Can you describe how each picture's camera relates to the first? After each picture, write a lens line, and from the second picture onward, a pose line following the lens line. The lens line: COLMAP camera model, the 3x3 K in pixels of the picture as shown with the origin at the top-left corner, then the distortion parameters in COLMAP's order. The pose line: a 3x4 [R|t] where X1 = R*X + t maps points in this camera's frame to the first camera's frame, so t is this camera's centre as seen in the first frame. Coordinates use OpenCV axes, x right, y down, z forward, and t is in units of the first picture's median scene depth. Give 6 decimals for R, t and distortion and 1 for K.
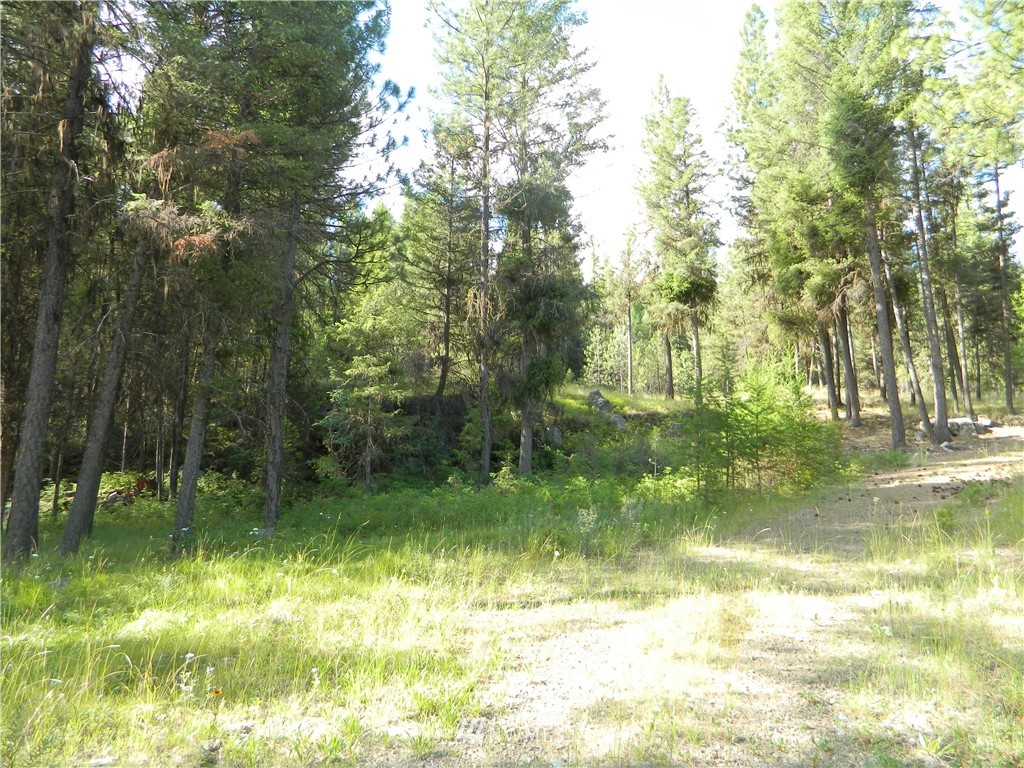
lens RADIAL K [[722.4, 0, 512.0], [0, 722.4, 384.0], [0, 0, 1]] dist [0.023847, 0.000149]
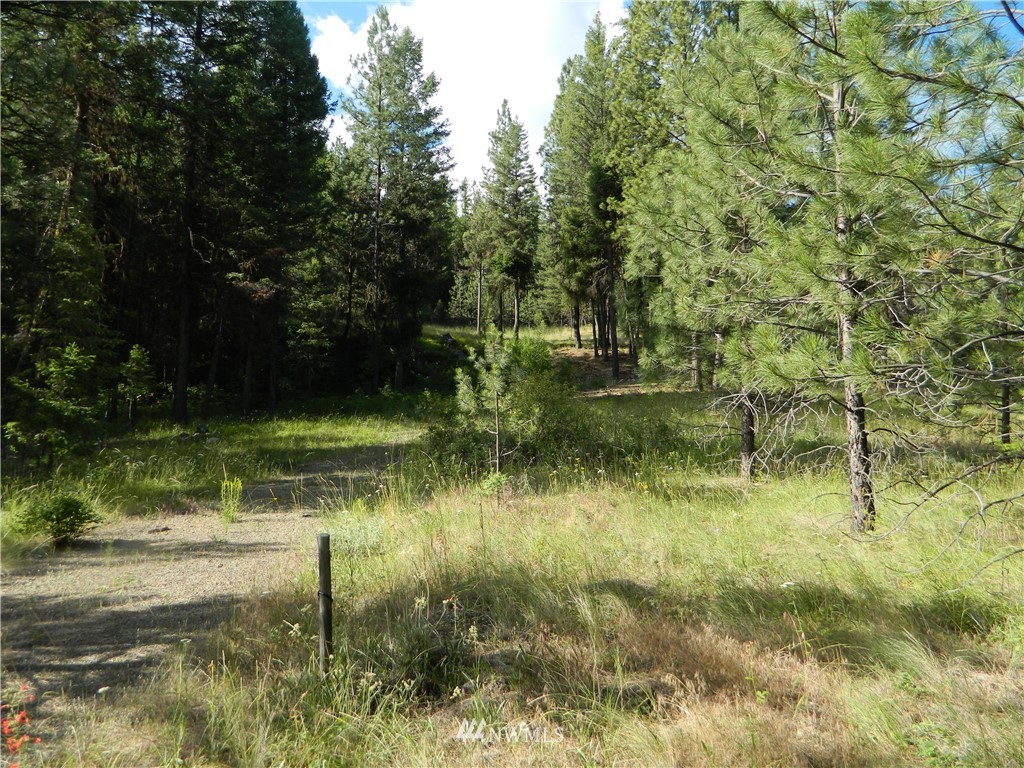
lens RADIAL K [[722.4, 0, 512.0], [0, 722.4, 384.0], [0, 0, 1]] dist [0.023847, 0.000149]
pose [[0.986141, 0.016867, 0.165052, 0.000416], [-0.037782, 0.991511, 0.124415, -0.080802], [-0.161553, -0.128926, 0.978406, -0.537302]]
